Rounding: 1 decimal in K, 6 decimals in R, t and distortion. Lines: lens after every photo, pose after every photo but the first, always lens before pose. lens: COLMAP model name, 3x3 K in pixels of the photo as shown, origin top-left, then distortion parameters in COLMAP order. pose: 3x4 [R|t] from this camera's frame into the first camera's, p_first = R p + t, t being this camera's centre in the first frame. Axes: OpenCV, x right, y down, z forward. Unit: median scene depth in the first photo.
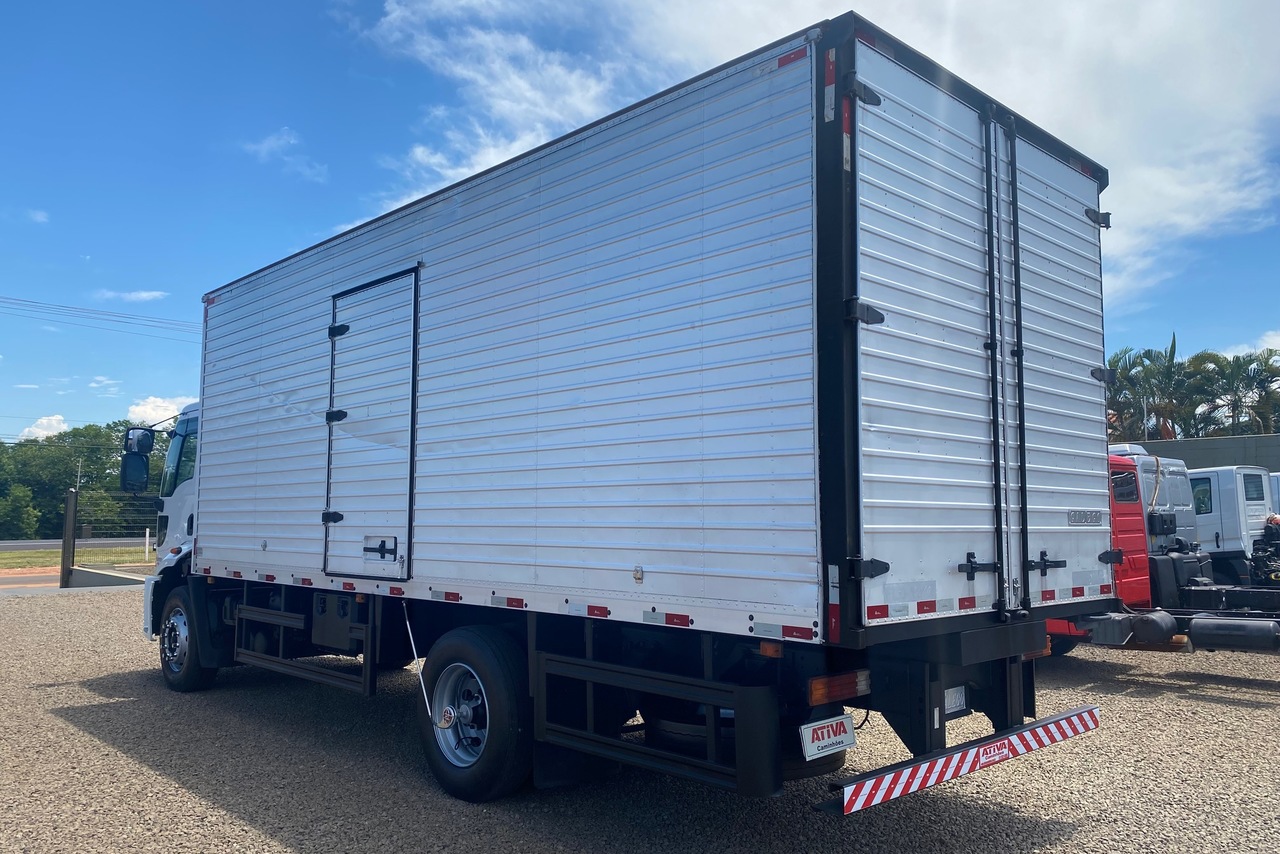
lens RADIAL K [[974.3, 0, 646.0], [0, 974.3, 421.2], [0, 0, 1]] dist [0.054655, -0.060946]
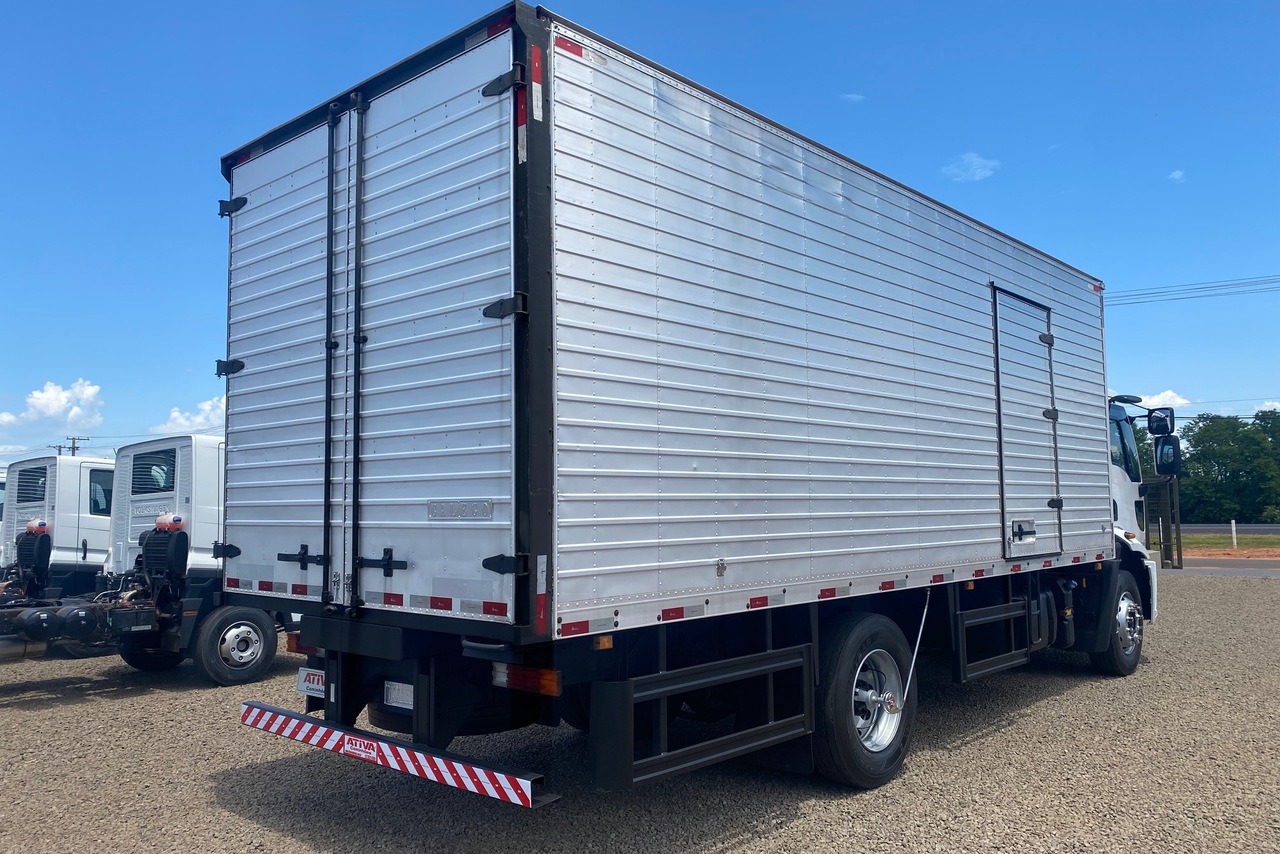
lens RADIAL K [[974.3, 0, 647.7], [0, 974.3, 426.9], [0, 0, 1]] dist [0.054655, -0.060946]
pose [[0.072584, -0.085616, -0.993681, 1.482389], [0.112153, 0.990690, -0.077166, 0.132459], [0.991036, -0.105843, 0.081510, 1.321197]]
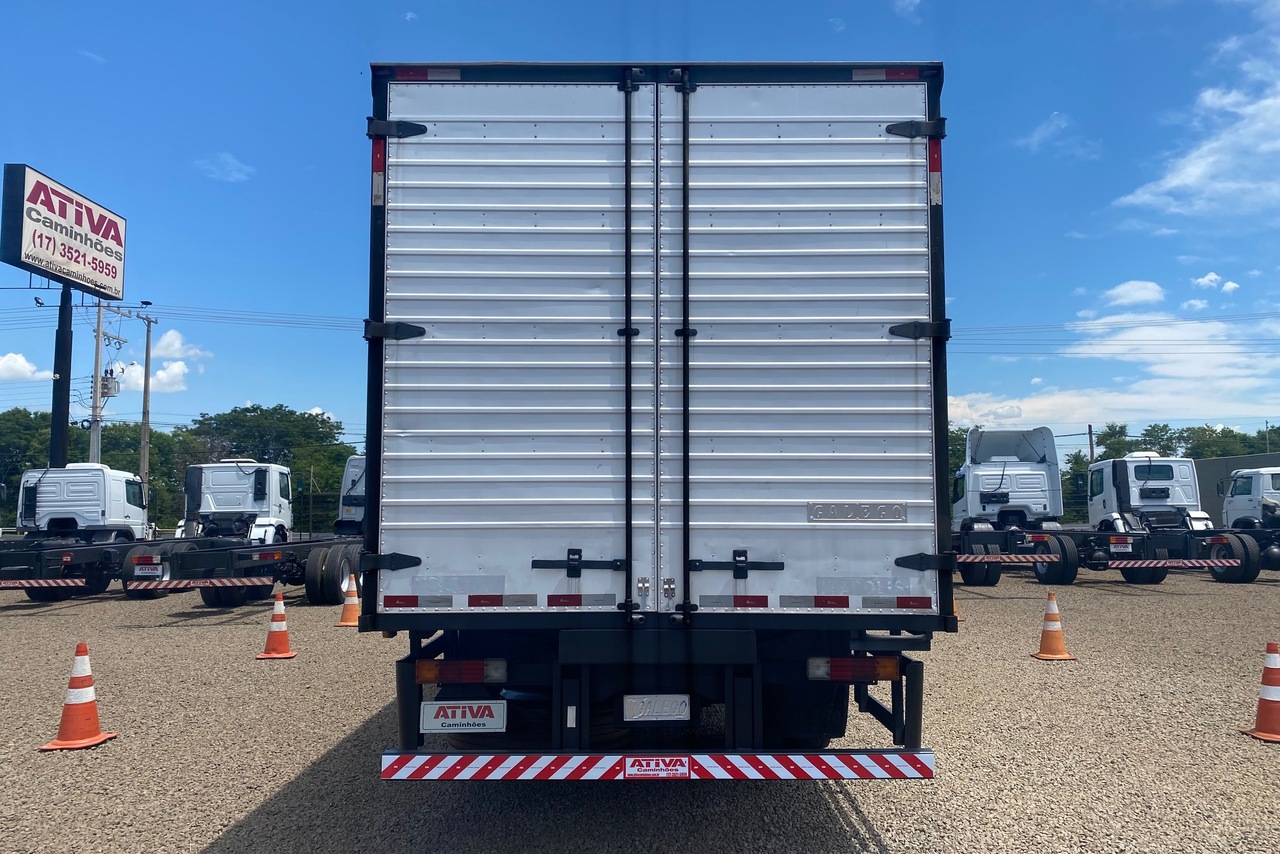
lens RADIAL K [[974.3, 0, 646.3], [0, 974.3, 420.0], [0, 0, 1]] dist [0.054655, -0.060946]
pose [[0.719623, -0.070417, -0.690785, 1.073010], [0.074372, 0.996938, -0.024149, 0.034824], [0.690371, -0.033997, 0.722657, 0.357393]]
